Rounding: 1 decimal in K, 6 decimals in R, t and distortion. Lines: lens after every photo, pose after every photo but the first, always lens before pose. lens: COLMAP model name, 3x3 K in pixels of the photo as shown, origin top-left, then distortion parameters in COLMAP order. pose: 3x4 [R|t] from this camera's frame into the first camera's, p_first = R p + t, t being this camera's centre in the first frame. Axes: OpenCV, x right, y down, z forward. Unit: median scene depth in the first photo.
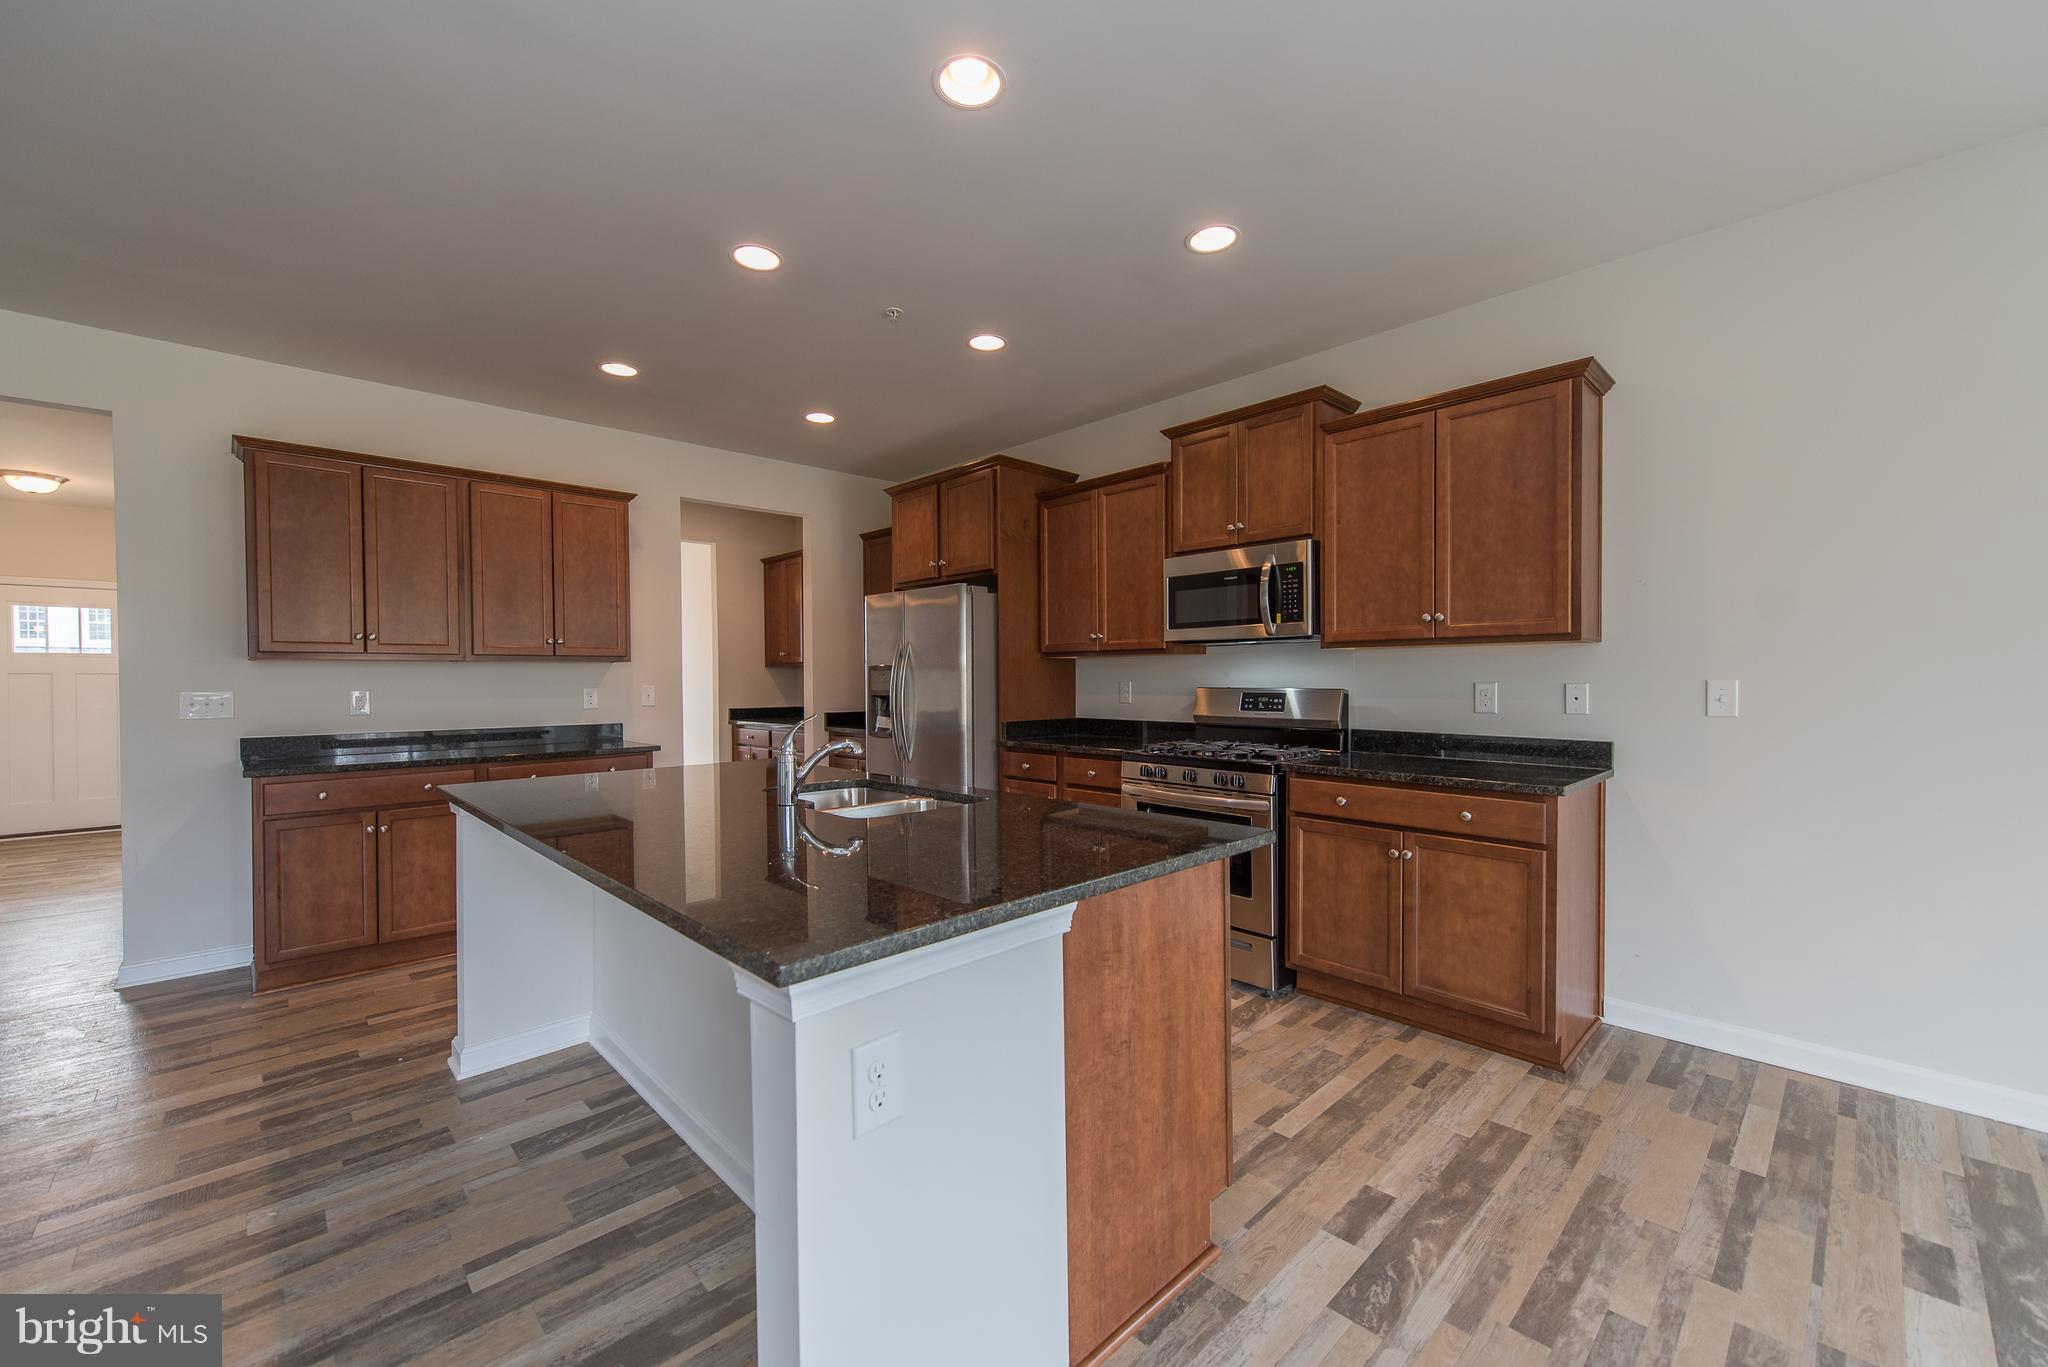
lens RADIAL K [[830.6, 0, 1045.8], [0, 830.6, 677.3], [0, 0, 1]] dist [0.009876, -0.002021]
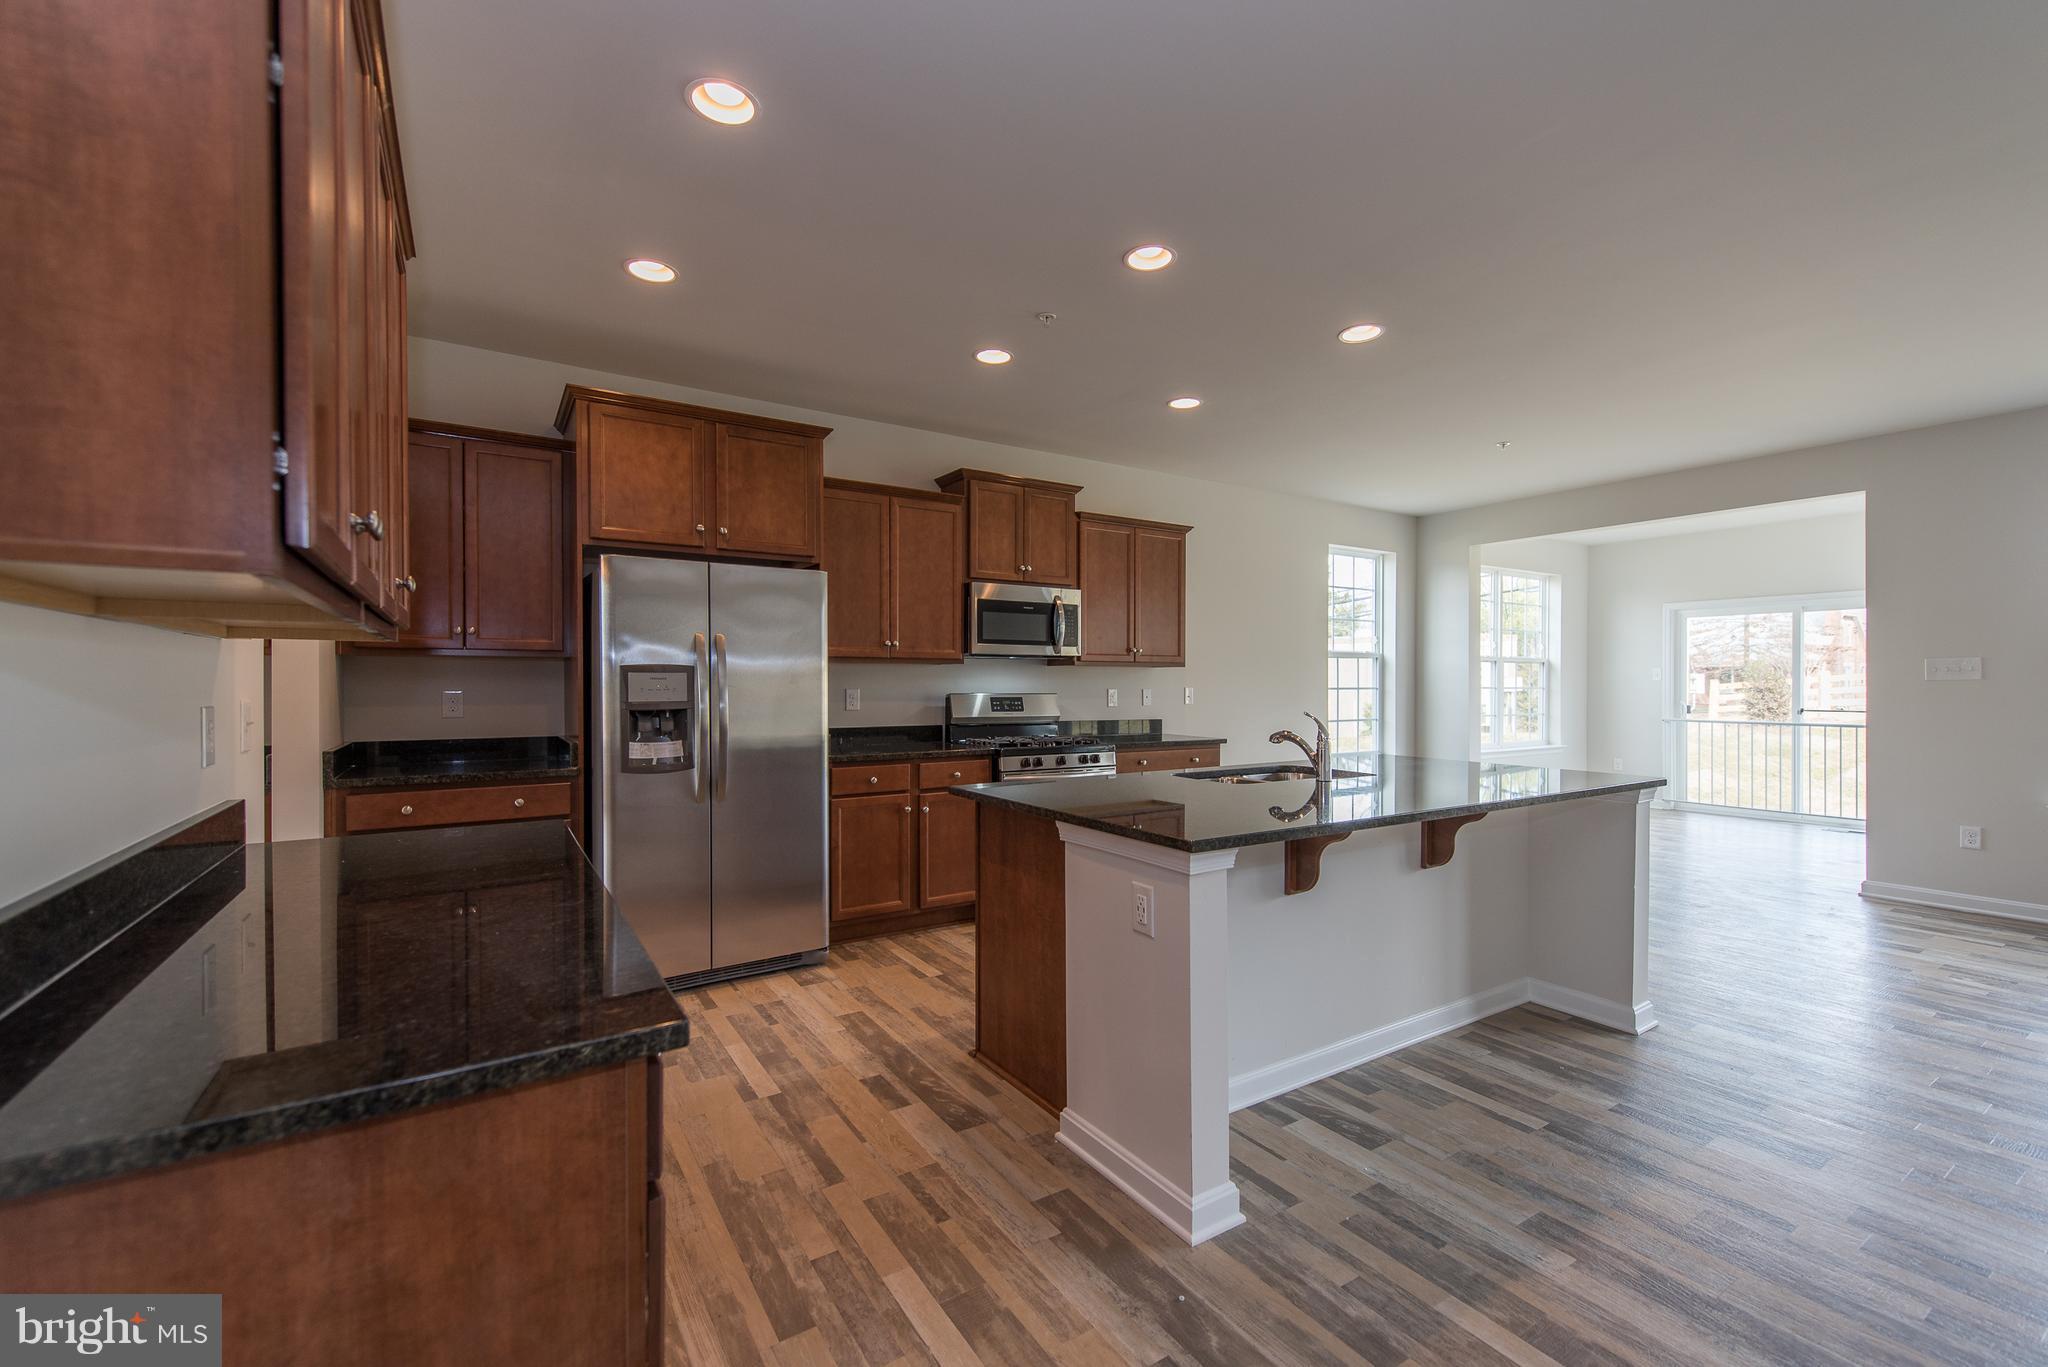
lens RADIAL K [[830.6, 0, 1036.3], [0, 830.6, 692.7], [0, 0, 1]] dist [0.009876, -0.002021]
pose [[0.199226, -0.006938, 0.979929, -0.976489], [-0.005512, 0.999951, 0.008200, 0.001135], [-0.979938, -0.007036, 0.199178, 0.687617]]
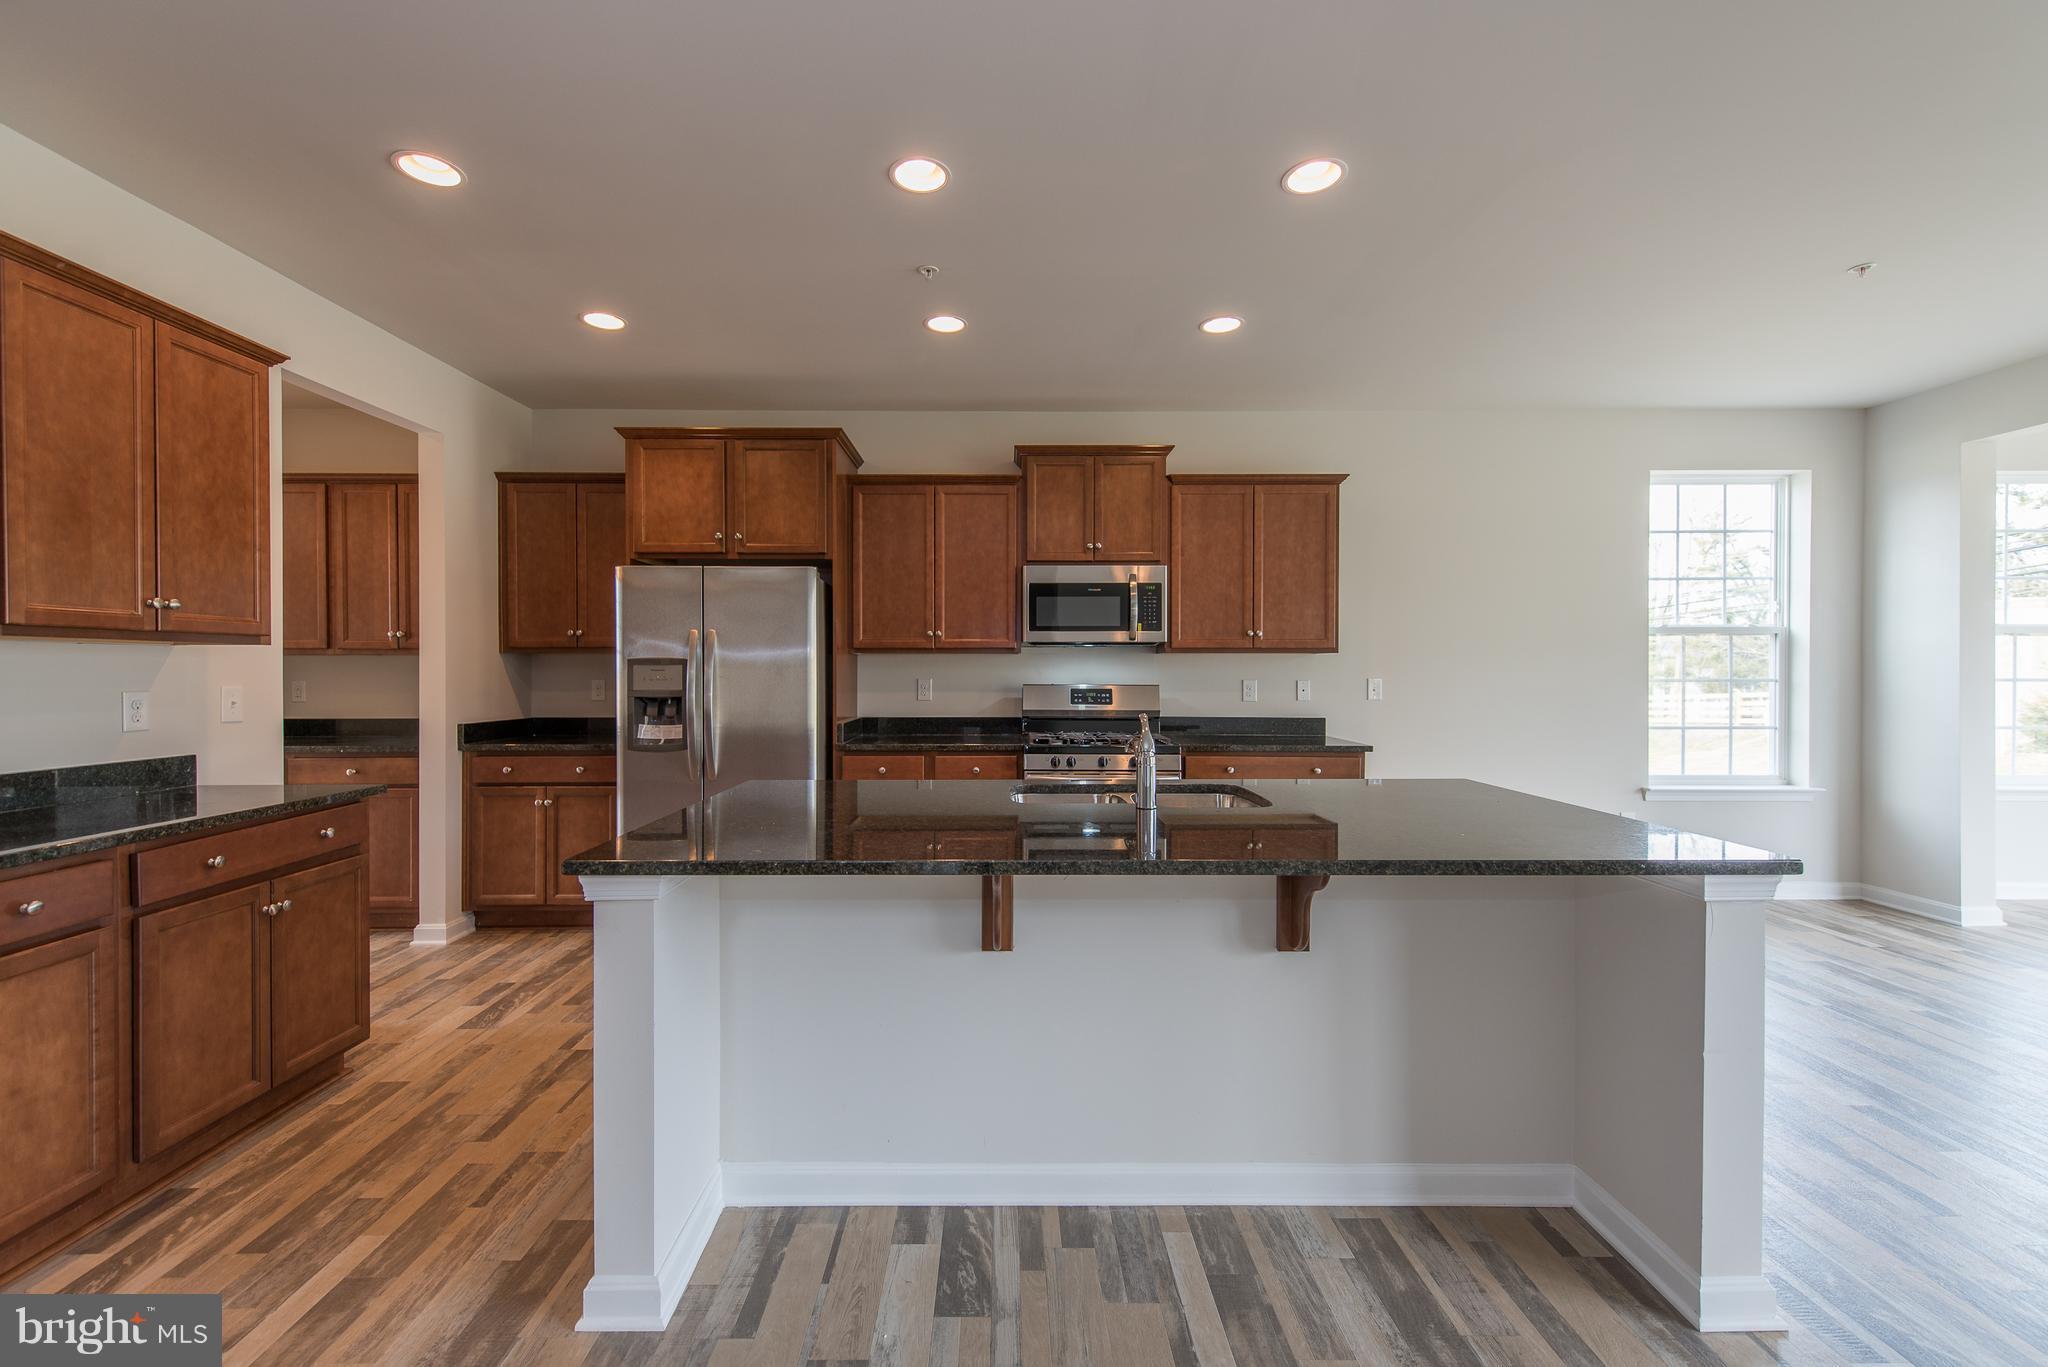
lens RADIAL K [[830.6, 0, 1031.1], [0, 830.6, 680.1], [0, 0, 1]] dist [0.009876, -0.002021]
pose [[0.688384, -0.001436, 0.725345, -0.636919], [-0.004709, 0.999968, 0.006448, -0.000916], [-0.725331, -0.007854, 0.688355, 0.252266]]
